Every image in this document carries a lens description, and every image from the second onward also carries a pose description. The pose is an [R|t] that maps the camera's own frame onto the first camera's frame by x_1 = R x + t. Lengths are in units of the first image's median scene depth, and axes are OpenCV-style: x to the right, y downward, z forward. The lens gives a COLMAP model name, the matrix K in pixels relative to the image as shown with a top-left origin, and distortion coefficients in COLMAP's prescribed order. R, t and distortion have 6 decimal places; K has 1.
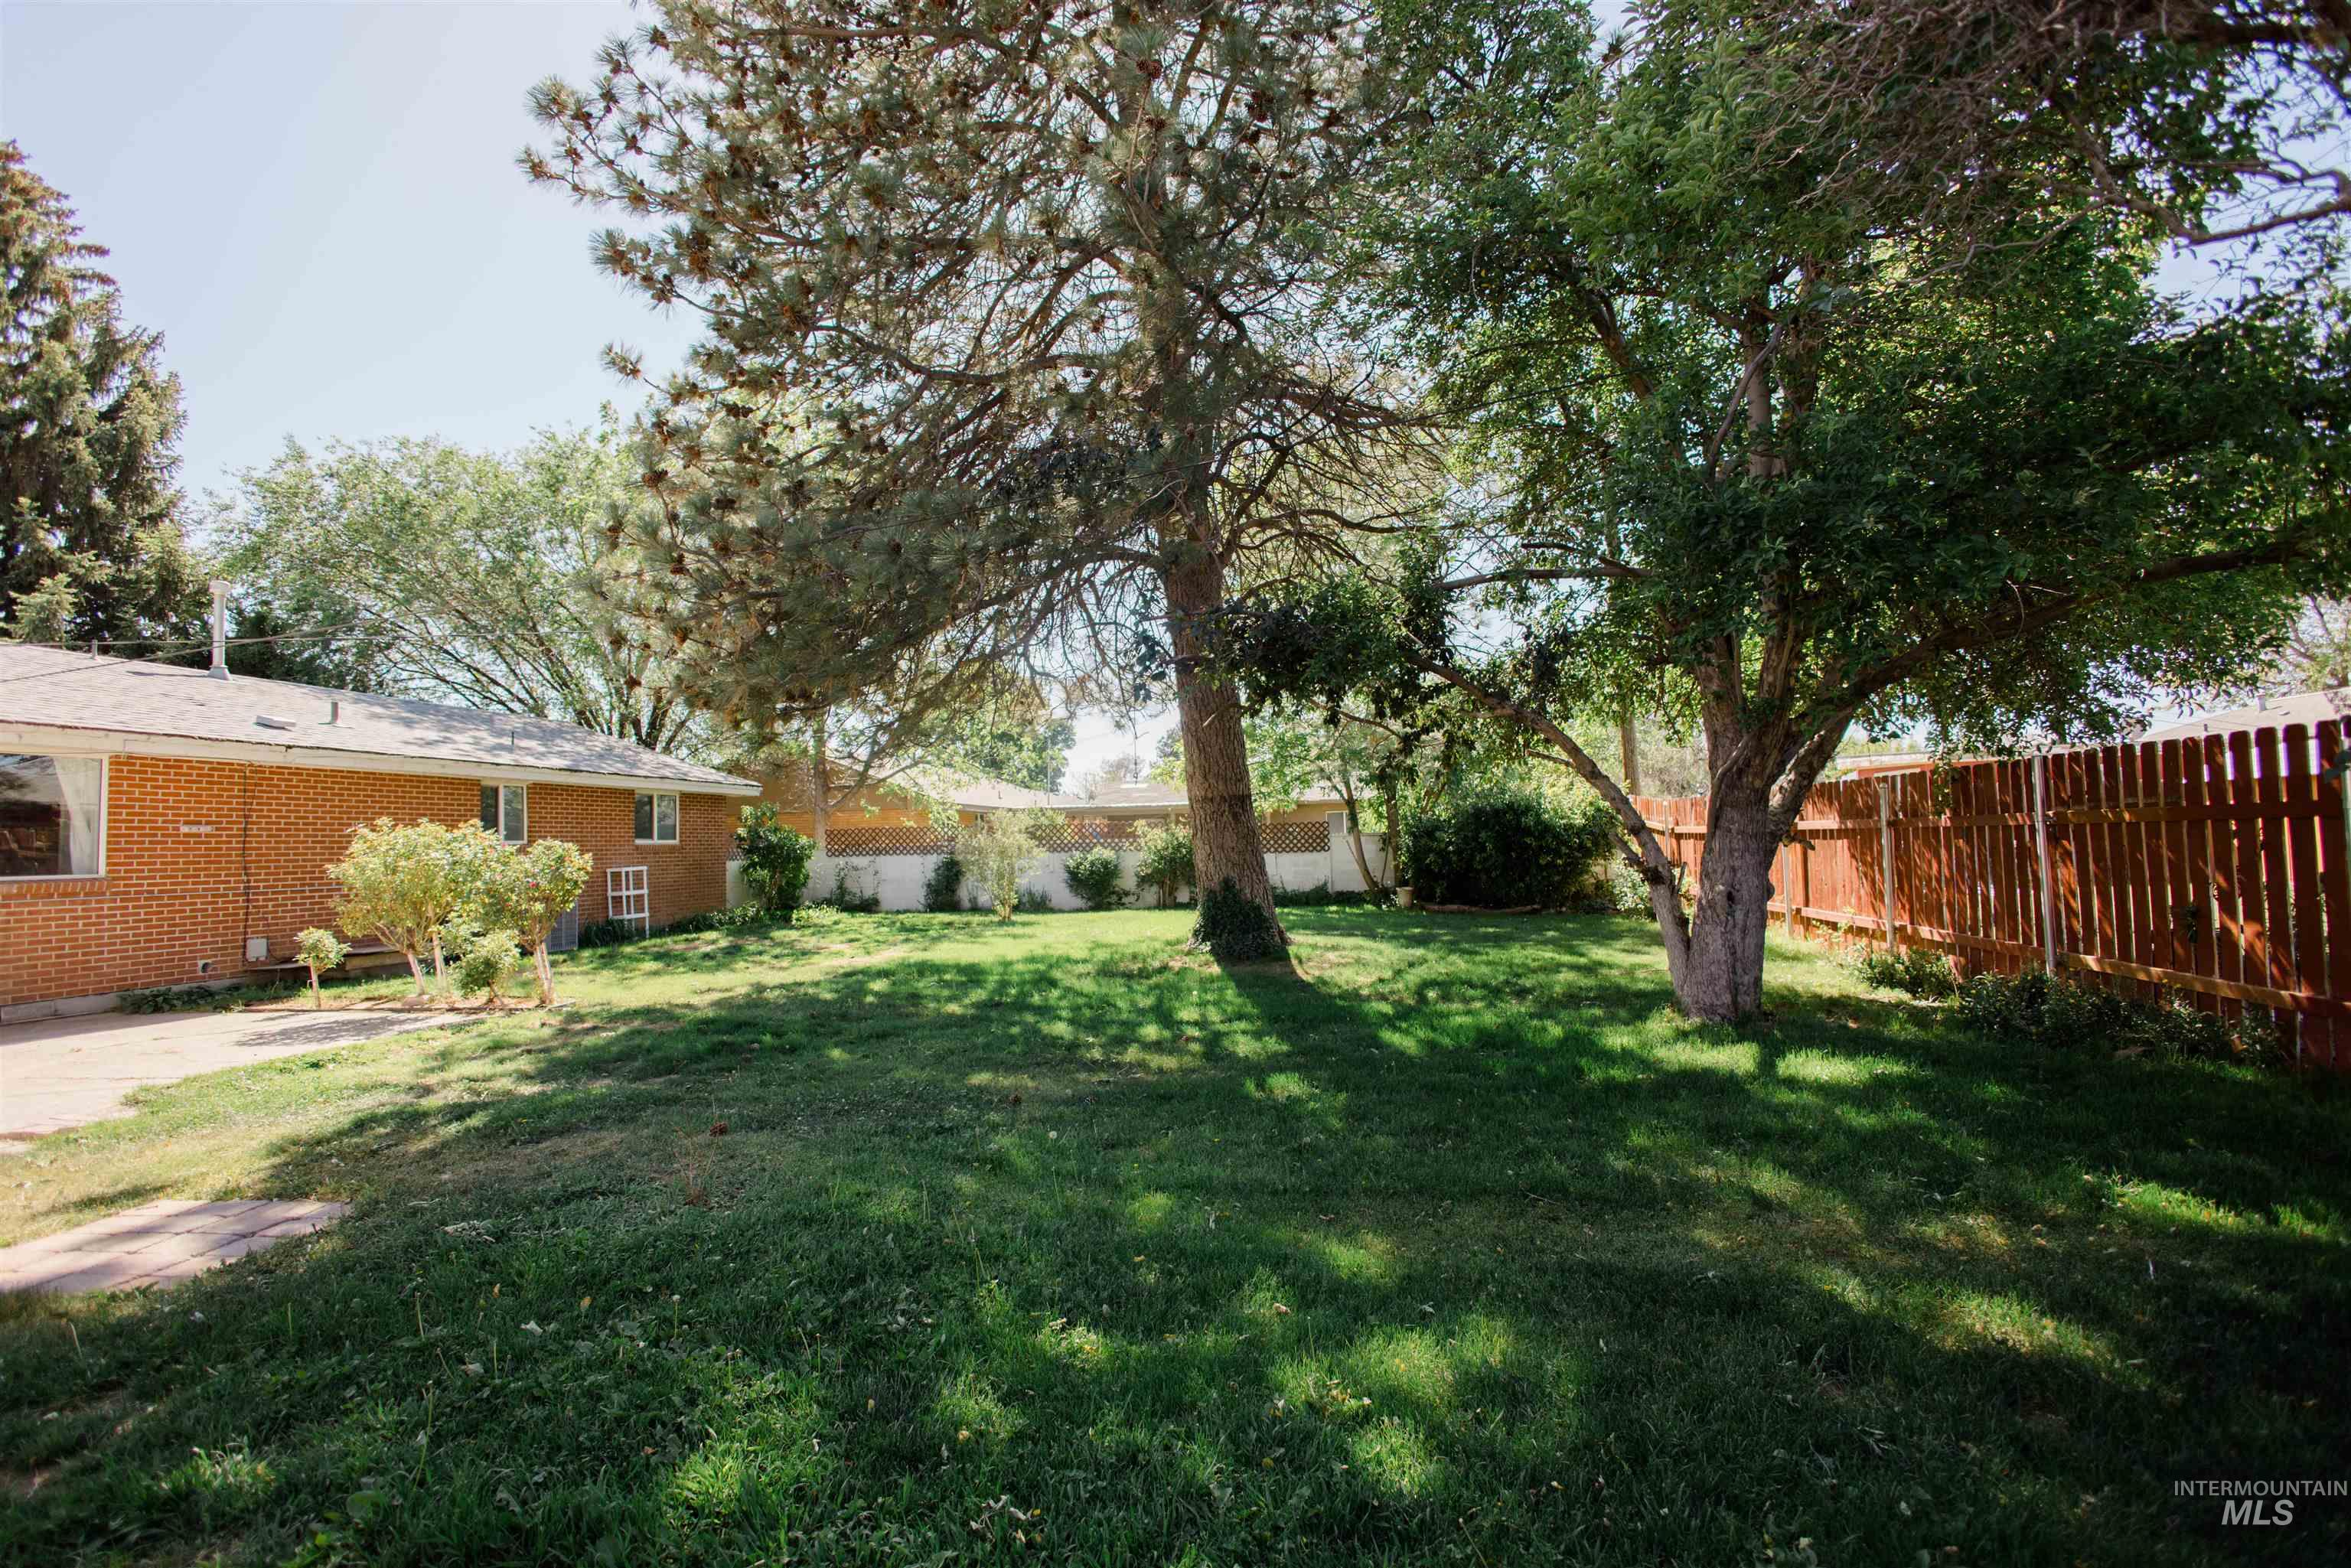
lens RADIAL K [[1065.2, 0, 1165.0], [0, 1065.2, 787.8], [0, 0, 1]] dist [0.007041, -0.004553]
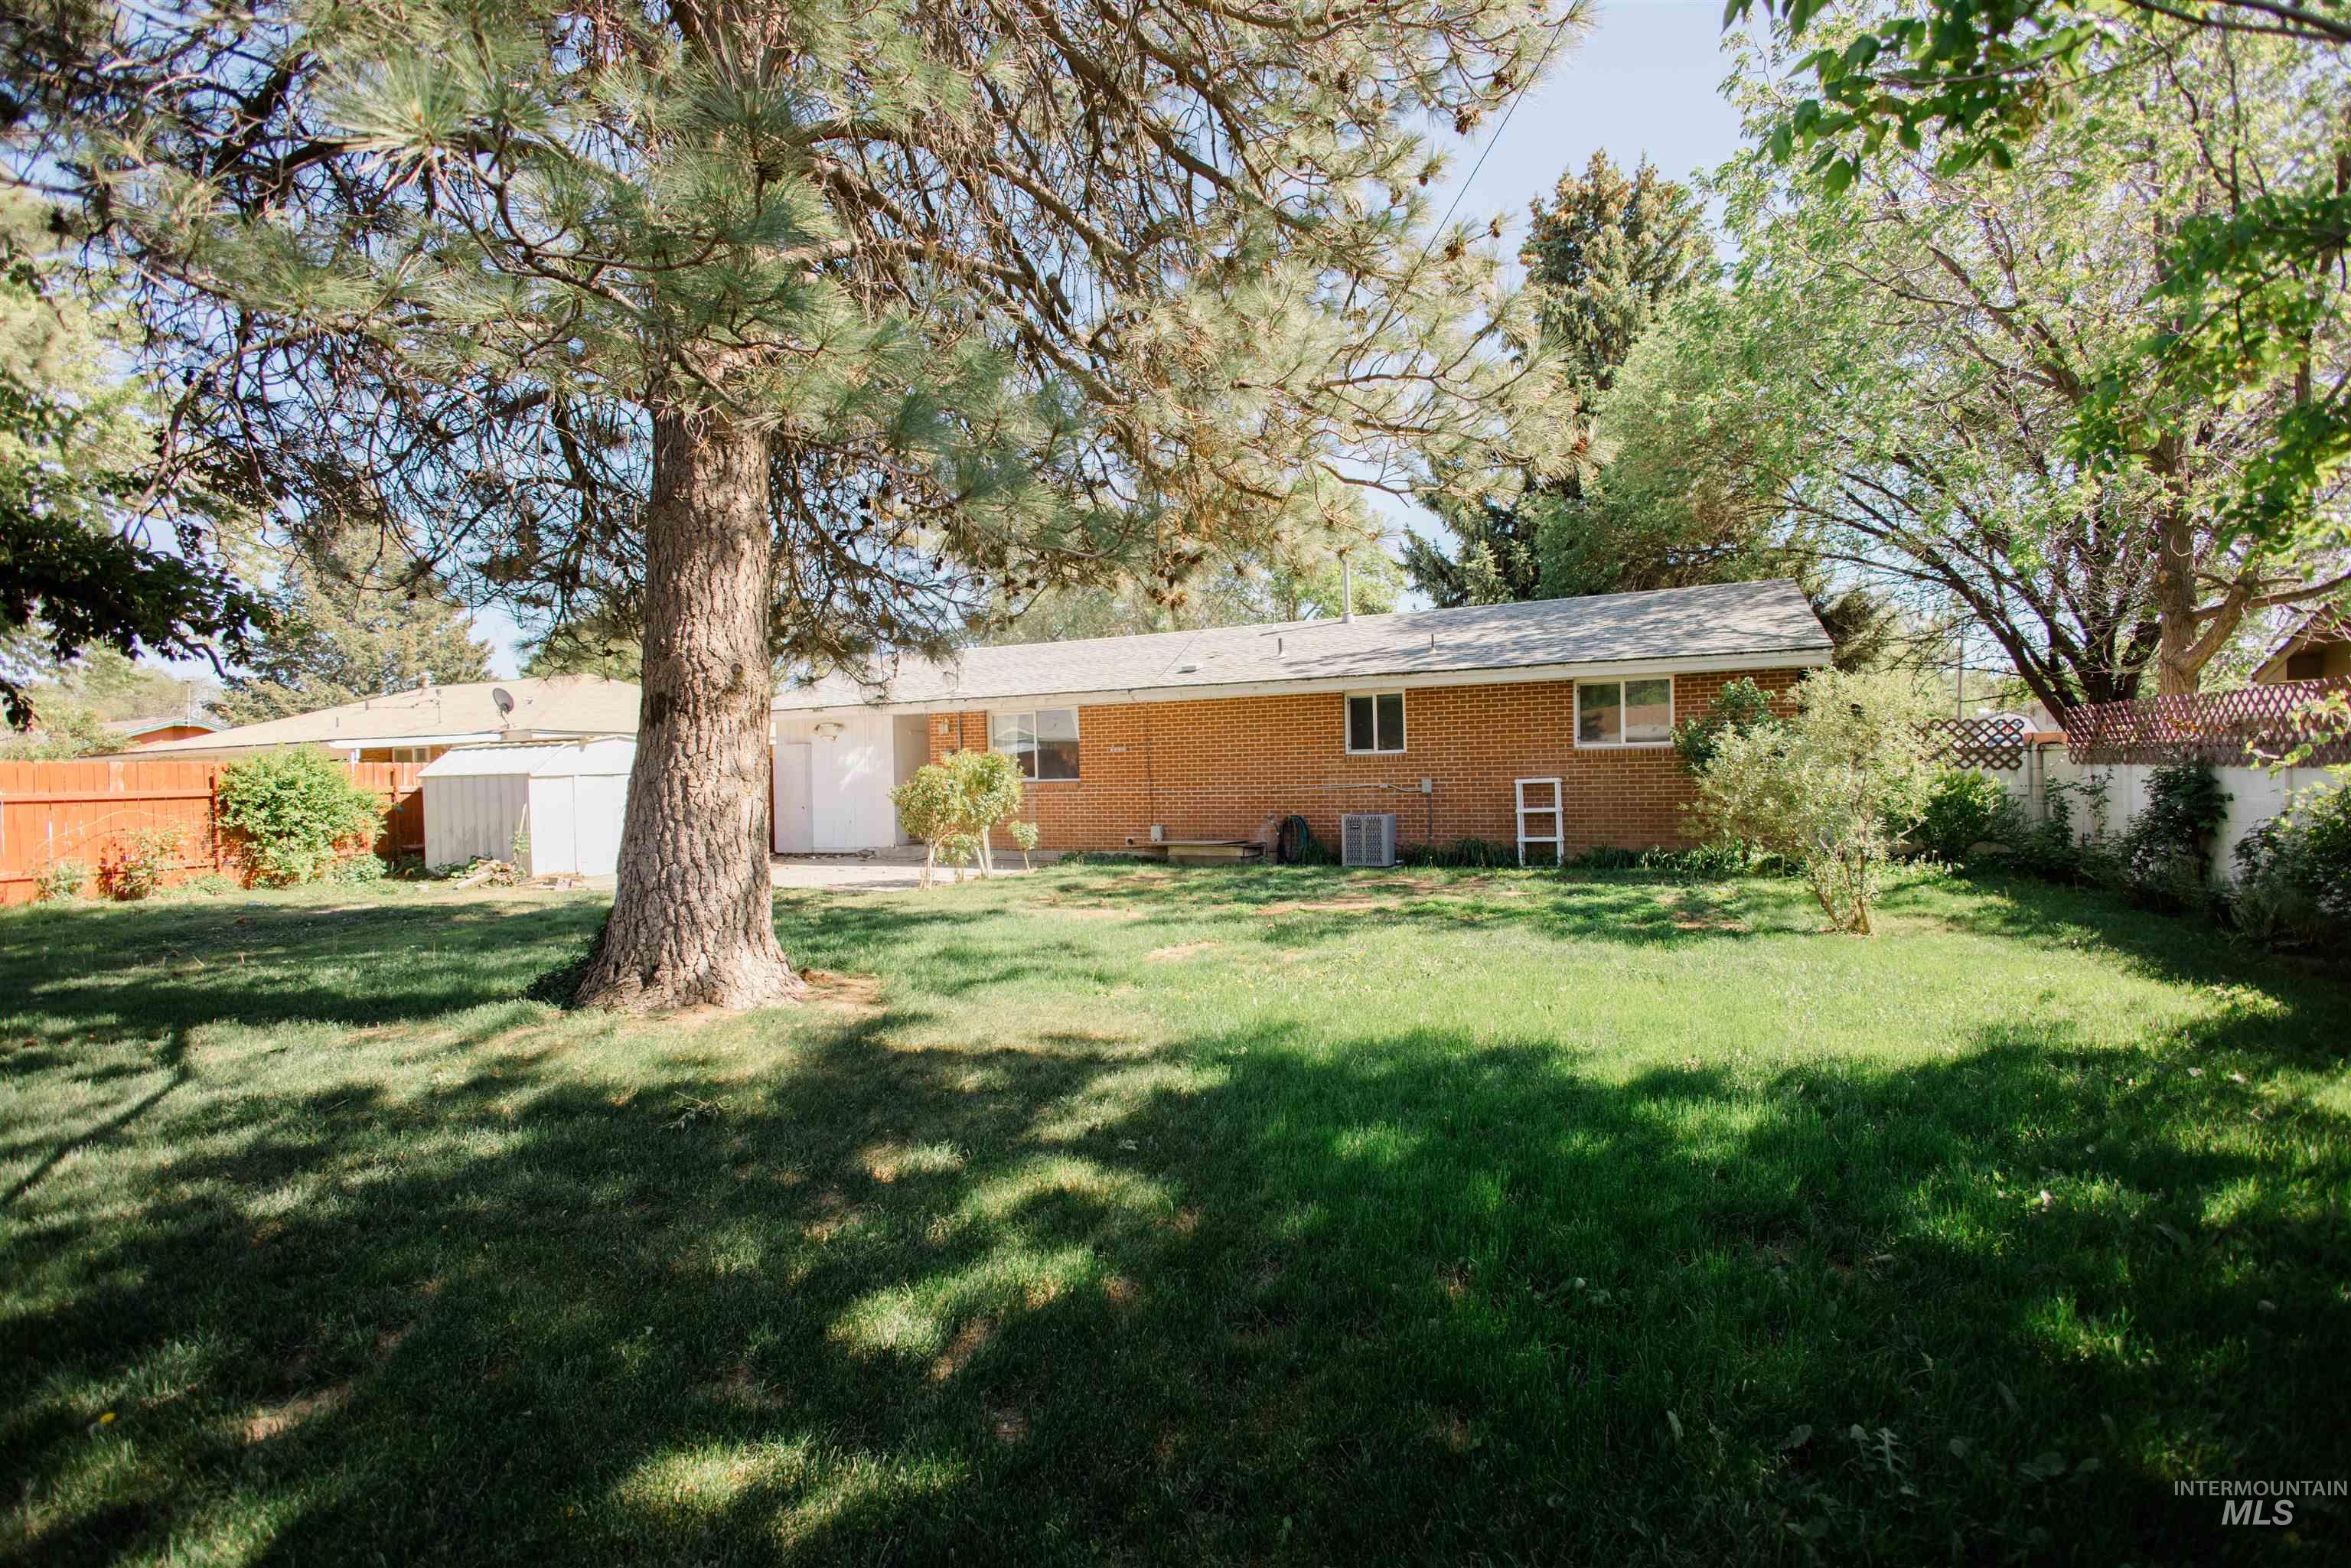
lens RADIAL K [[1065.2, 0, 1165.0], [0, 1065.2, 787.8], [0, 0, 1]] dist [0.007041, -0.004553]
pose [[-0.251906, 0.041978, -0.966841, 0.321482], [0.078924, 0.996622, 0.022708, 0.037371], [0.964528, -0.070587, -0.254368, 0.862616]]
